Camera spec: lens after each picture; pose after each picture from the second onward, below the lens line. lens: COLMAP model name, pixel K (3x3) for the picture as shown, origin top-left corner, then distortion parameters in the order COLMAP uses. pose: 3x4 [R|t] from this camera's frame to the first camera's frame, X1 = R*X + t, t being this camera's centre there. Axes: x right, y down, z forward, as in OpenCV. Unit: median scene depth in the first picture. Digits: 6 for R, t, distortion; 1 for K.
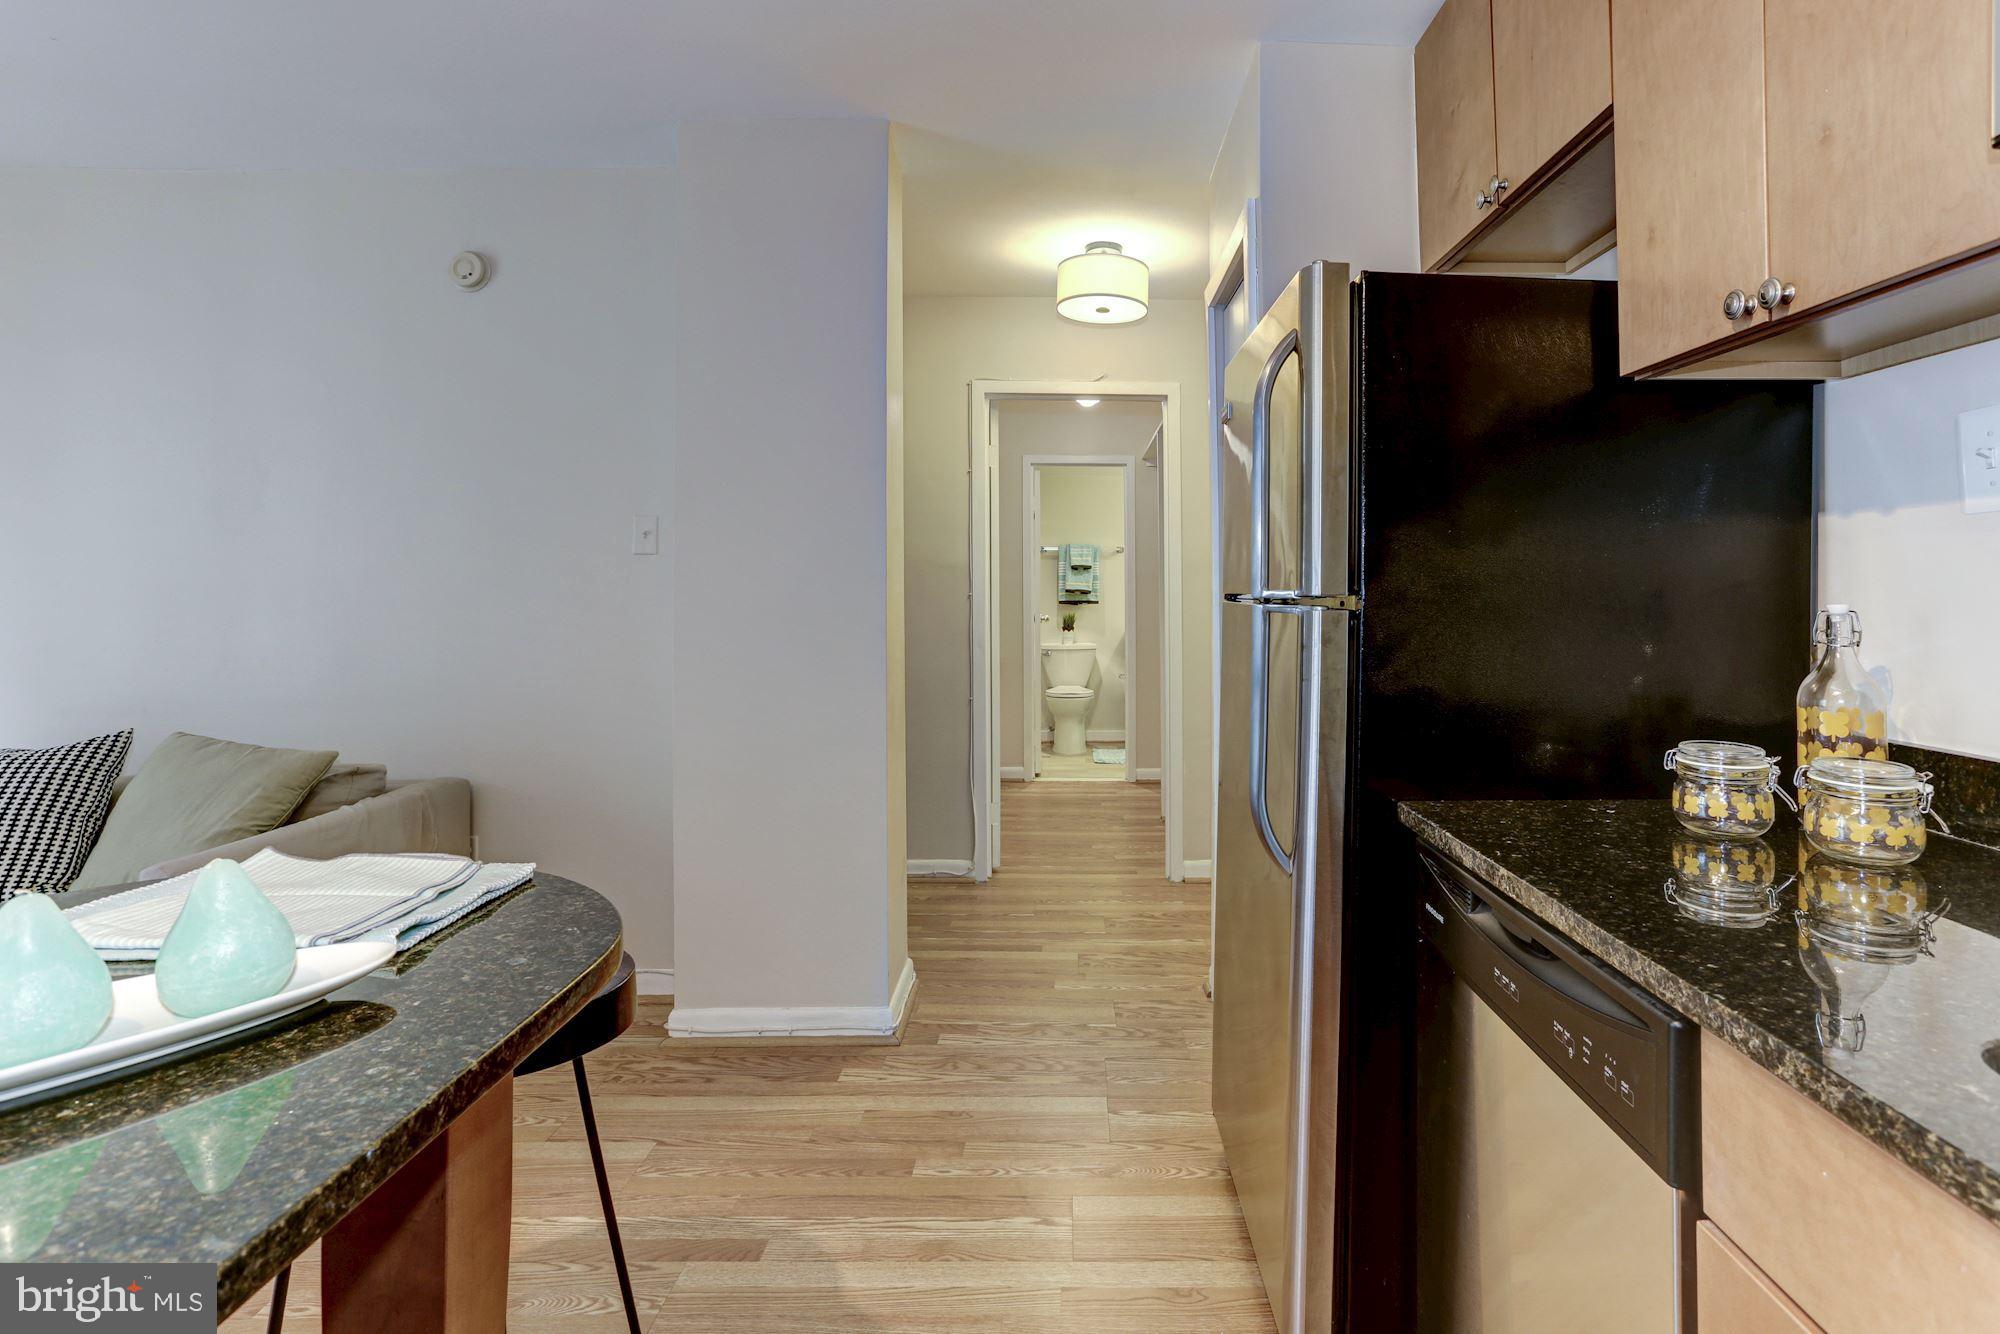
lens RADIAL K [[1006.8, 0, 1079.7], [0, 1006.8, 574.3], [0, 0, 1]] dist [-0.044180, 0.022252]
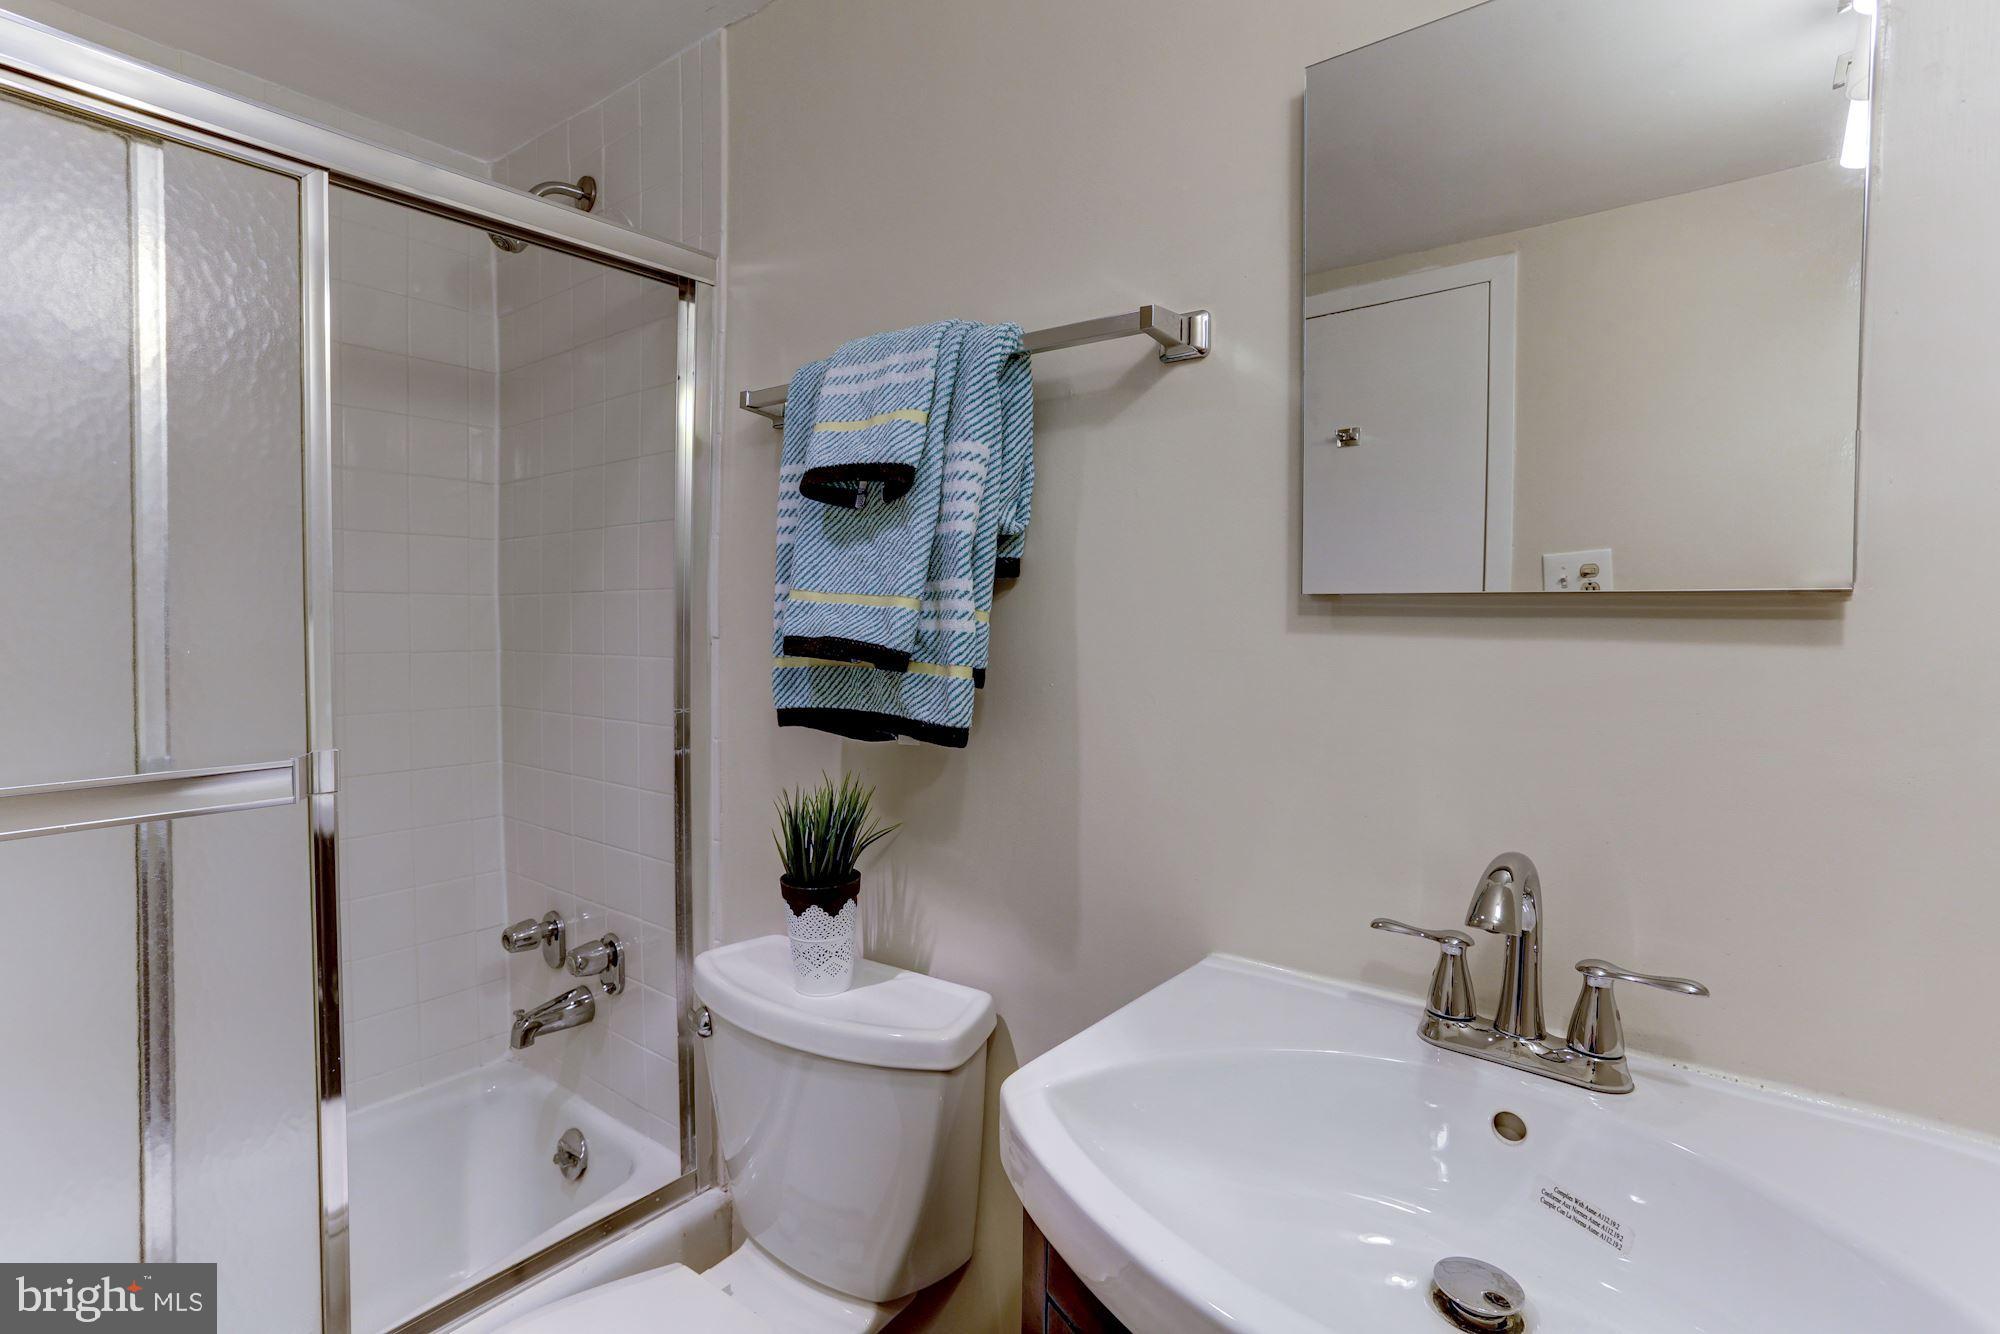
lens RADIAL K [[961.5, 0, 973.0], [0, 961.5, 641.7], [0, 0, 1]] dist [-0.065187, 0.038880]
pose [[0.778689, 0.018726, -0.627131, 0.272574], [0.007223, 0.999221, 0.038805, 0.028454], [0.627369, -0.034746, 0.777947, 2.478028]]
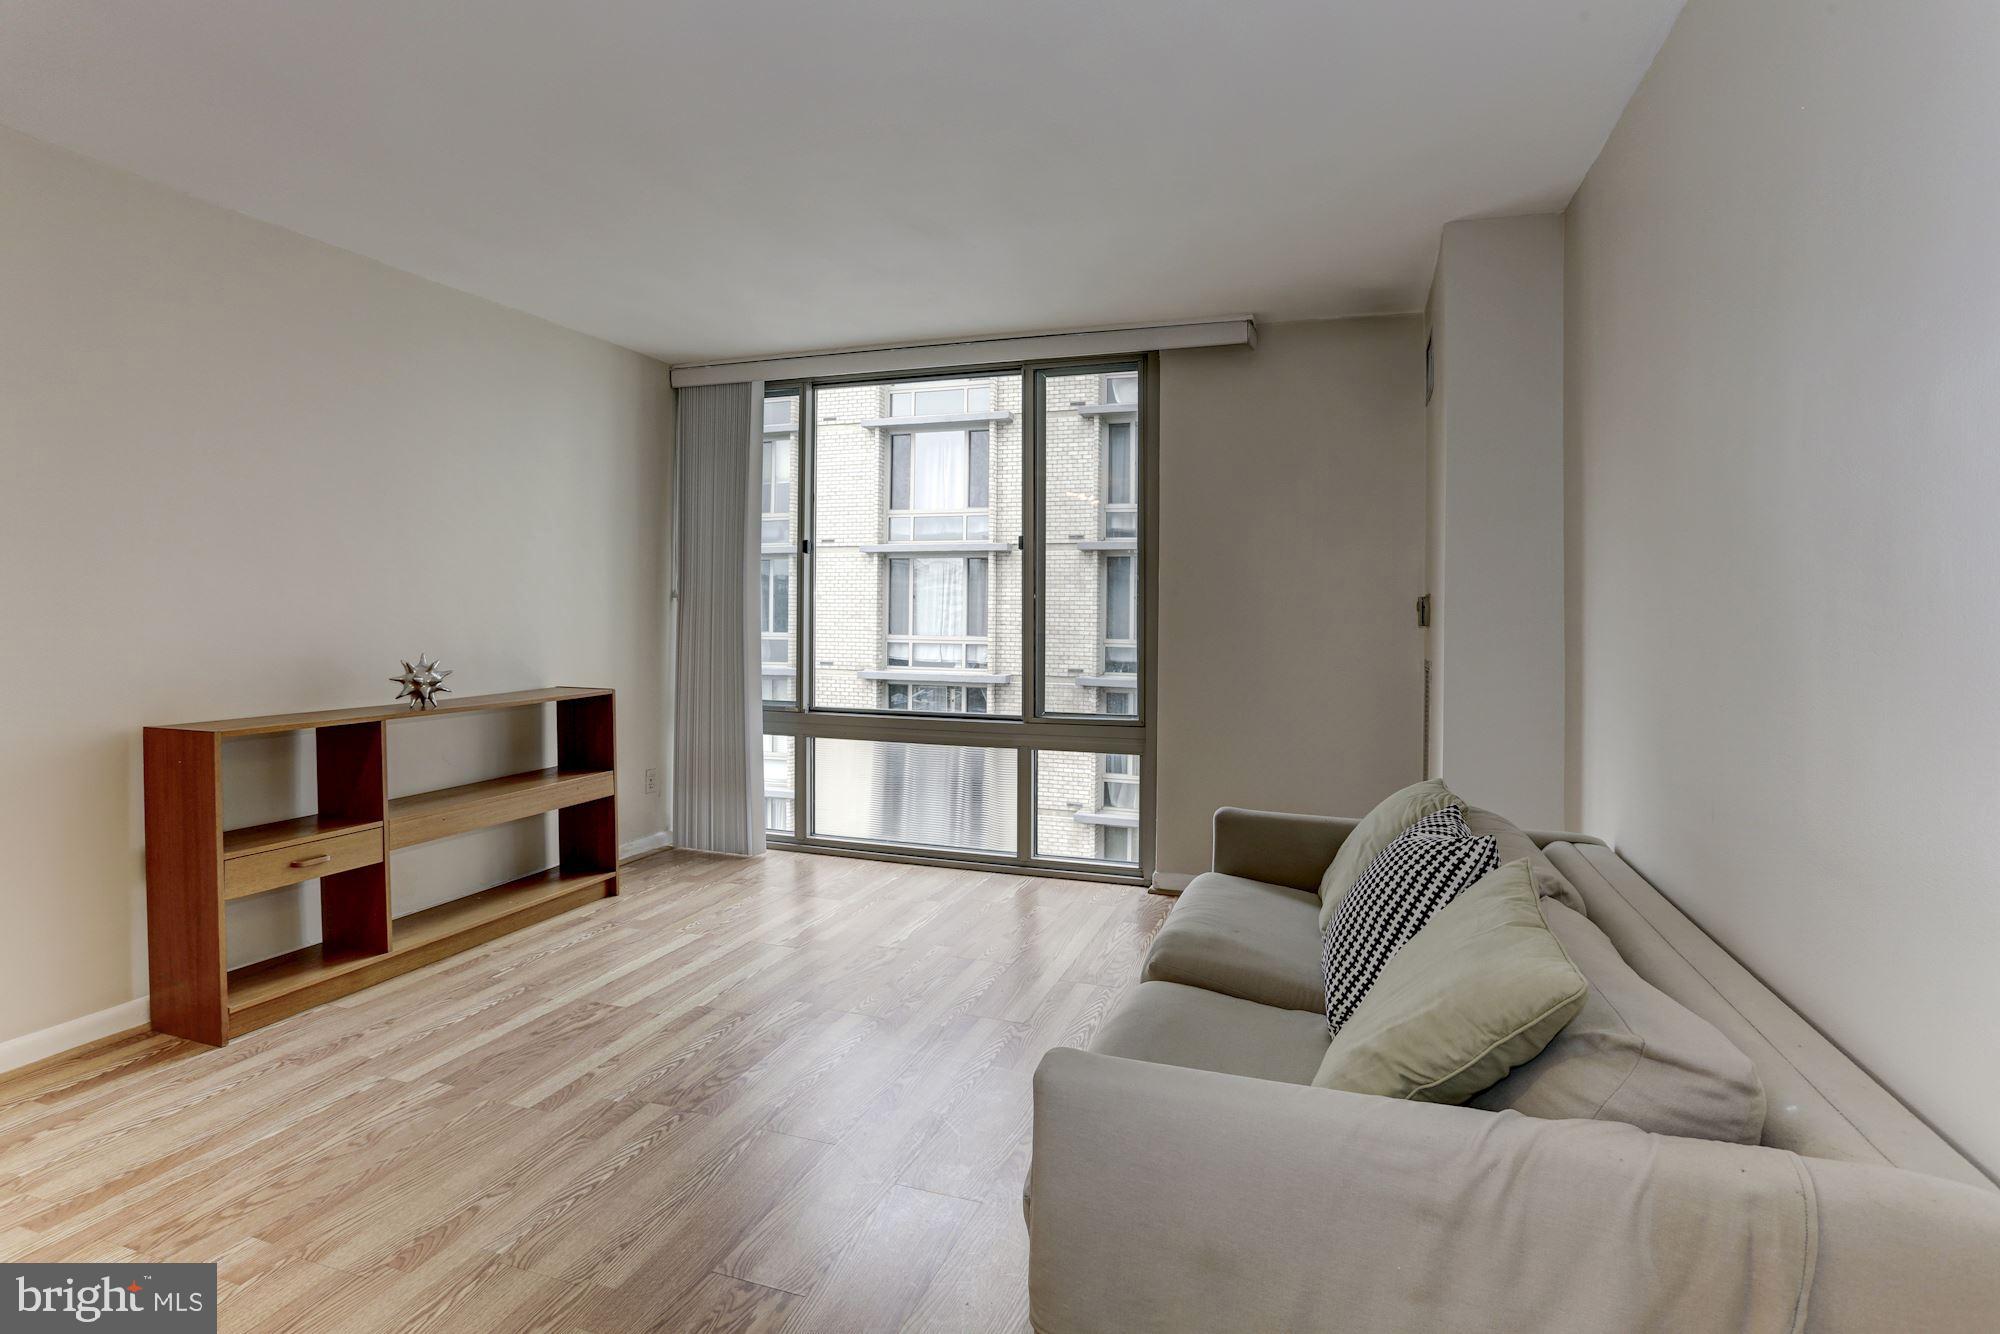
lens RADIAL K [[981.1, 0, 1004.1], [0, 981.1, 612.1], [0, 0, 1]] dist [-0.033962, 0.022223]
pose [[-0.348232, 0.001569, -0.937407, -0.217948], [0.008528, 0.999963, -0.001494, 0.007088], [0.937369, -0.008514, -0.348233, 0.801052]]
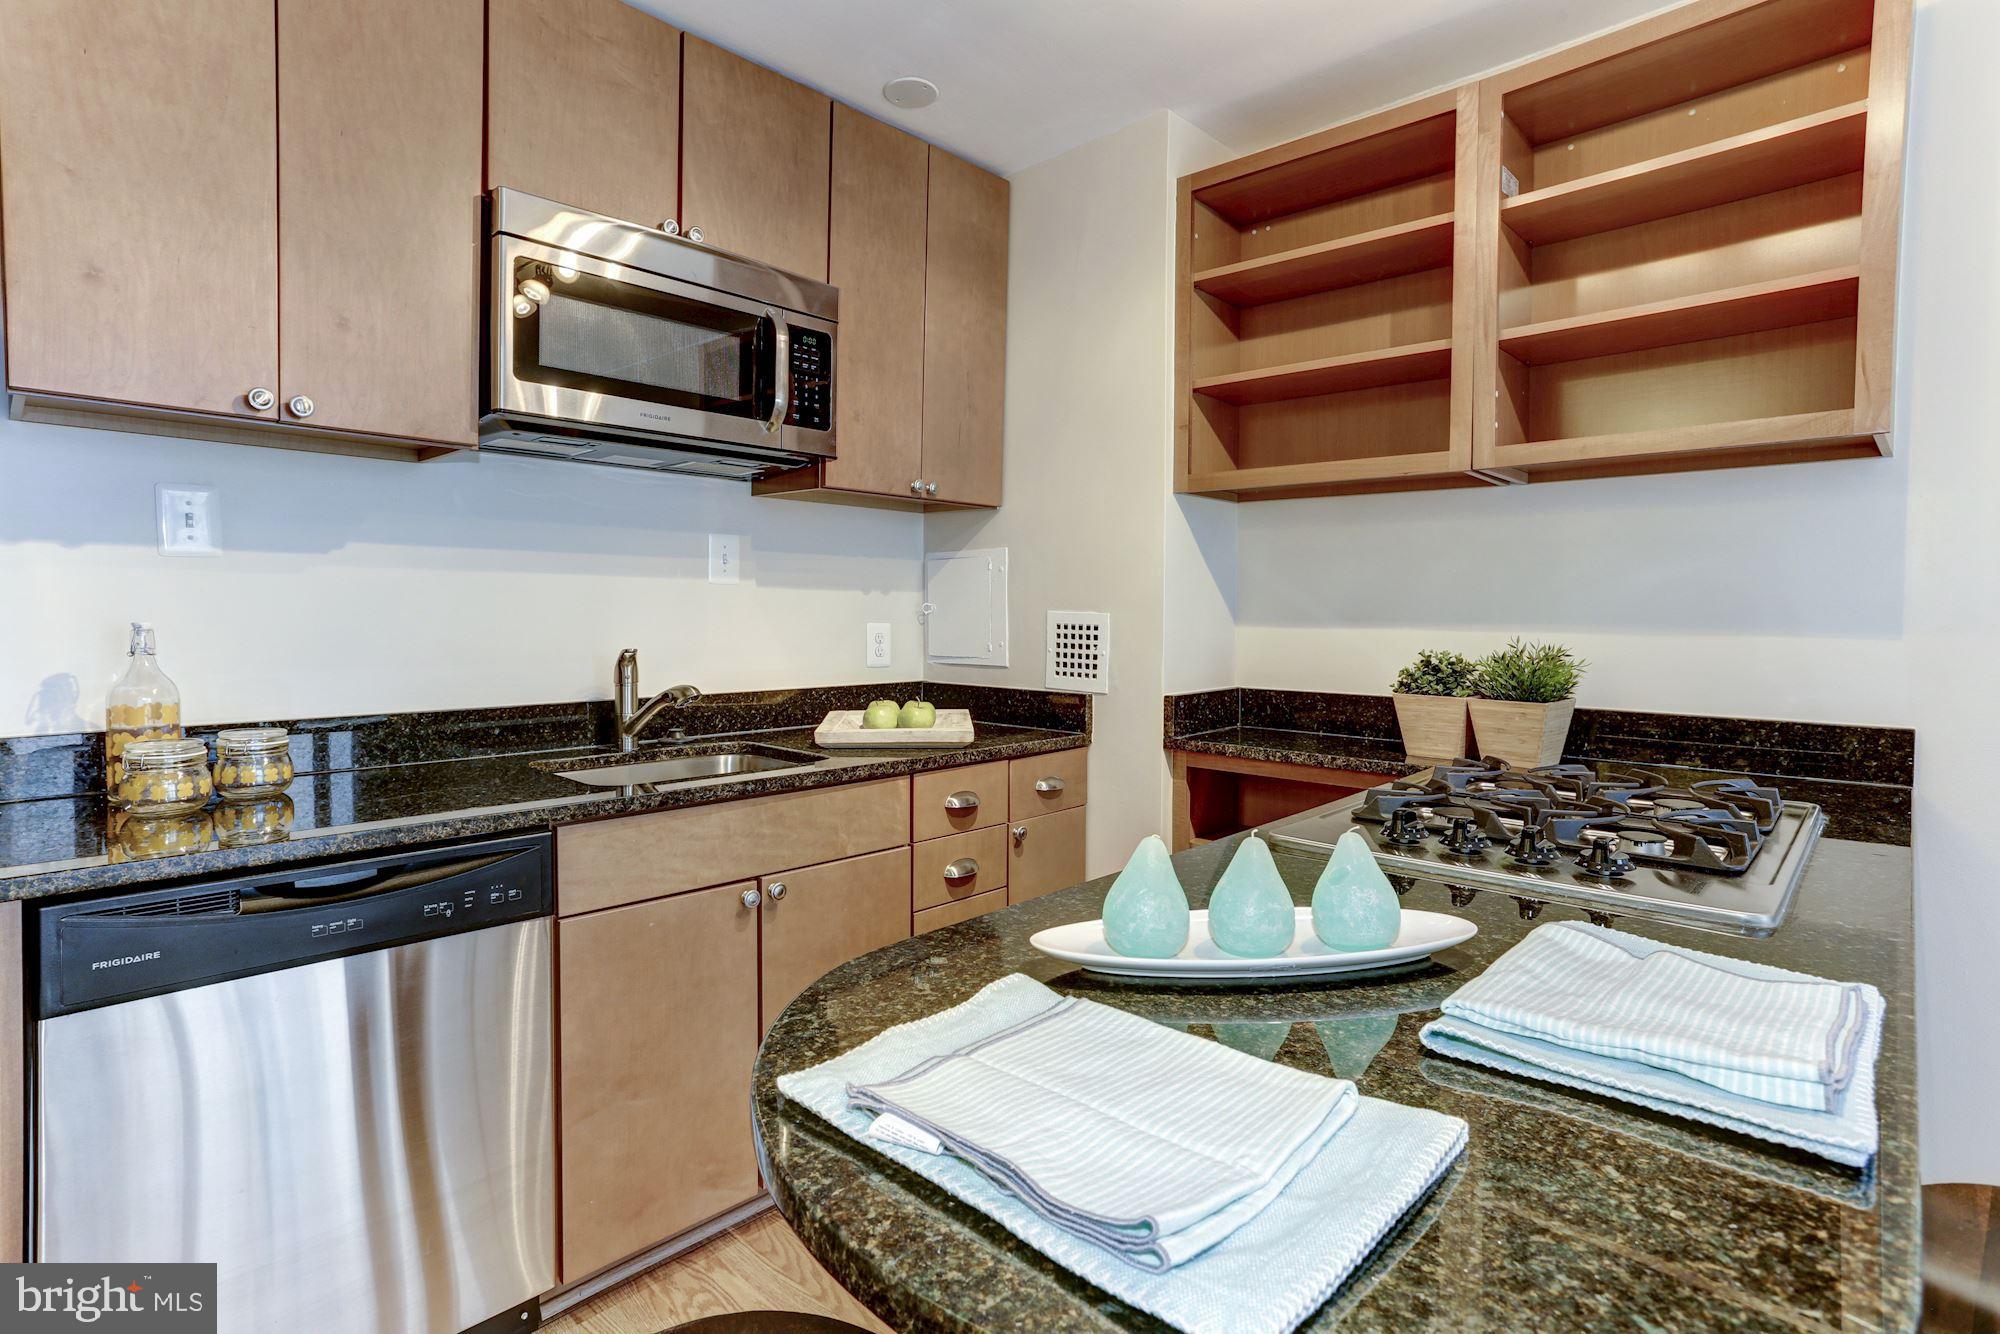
lens RADIAL K [[982.5, 0, 985.6], [0, 982.5, 642.2], [0, 0, 1]] dist [-0.056467, 0.040794]
pose [[-0.703732, -0.025804, 0.709997, -0.385121], [-0.017781, 0.999667, 0.018708, 0.005403], [-0.710243, 0.000540, -0.703956, 0.488512]]
